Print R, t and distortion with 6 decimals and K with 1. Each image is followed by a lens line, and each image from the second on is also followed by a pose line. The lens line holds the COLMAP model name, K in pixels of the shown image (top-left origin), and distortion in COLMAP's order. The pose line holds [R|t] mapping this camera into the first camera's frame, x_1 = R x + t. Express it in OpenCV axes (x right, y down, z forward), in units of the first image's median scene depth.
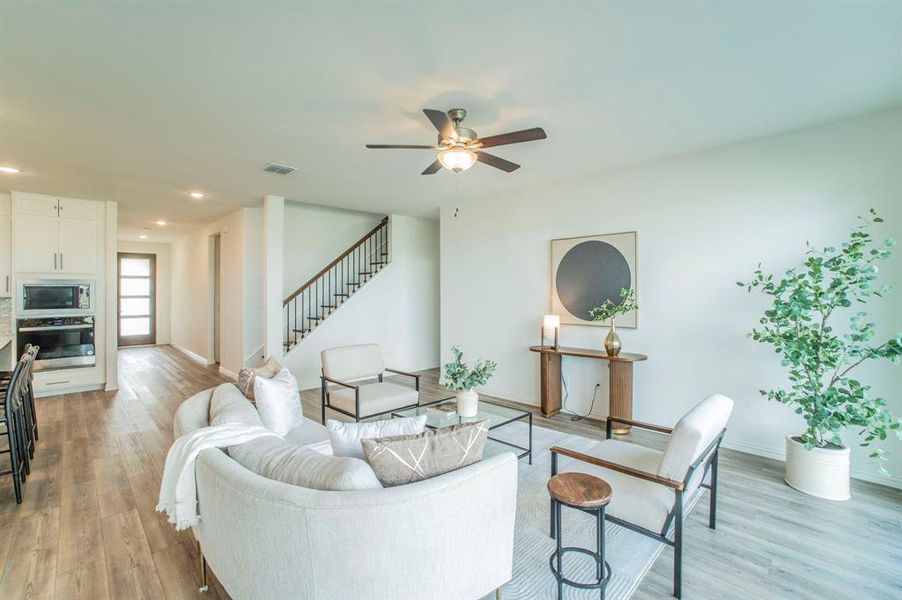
lens RADIAL K [[402.5, 0, 429.6], [0, 402.5, 281.3], [0, 0, 1]] dist [-0.020558, 0.000296]
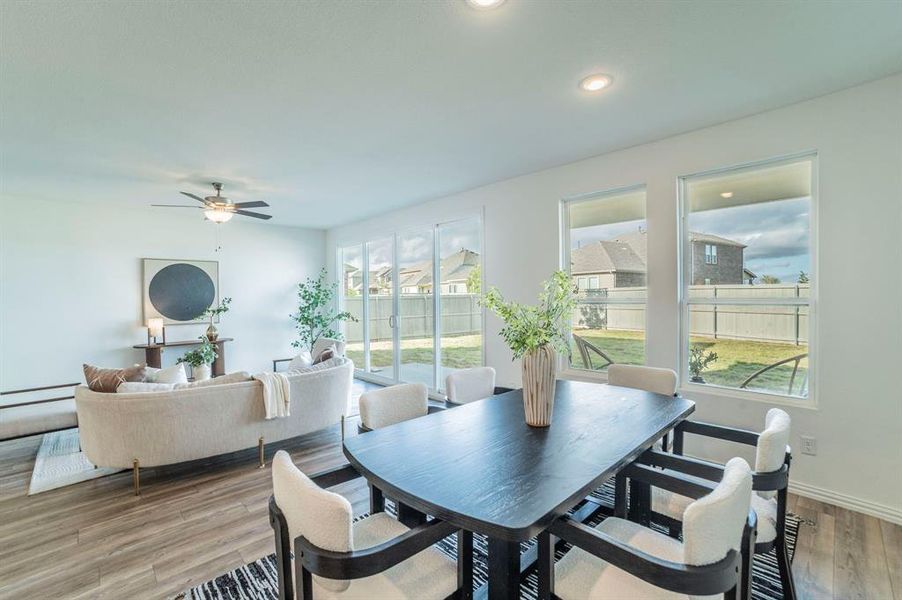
lens RADIAL K [[389.5, 0, 448.9], [0, 389.5, 291.7], [0, 0, 1]] dist [-0.060935, 0.000069]
pose [[0.021247, 0.006275, 0.999755, -0.886519], [-0.009523, 0.999936, -0.006073, -0.003787], [-0.999729, -0.009391, 0.021305, 0.047082]]
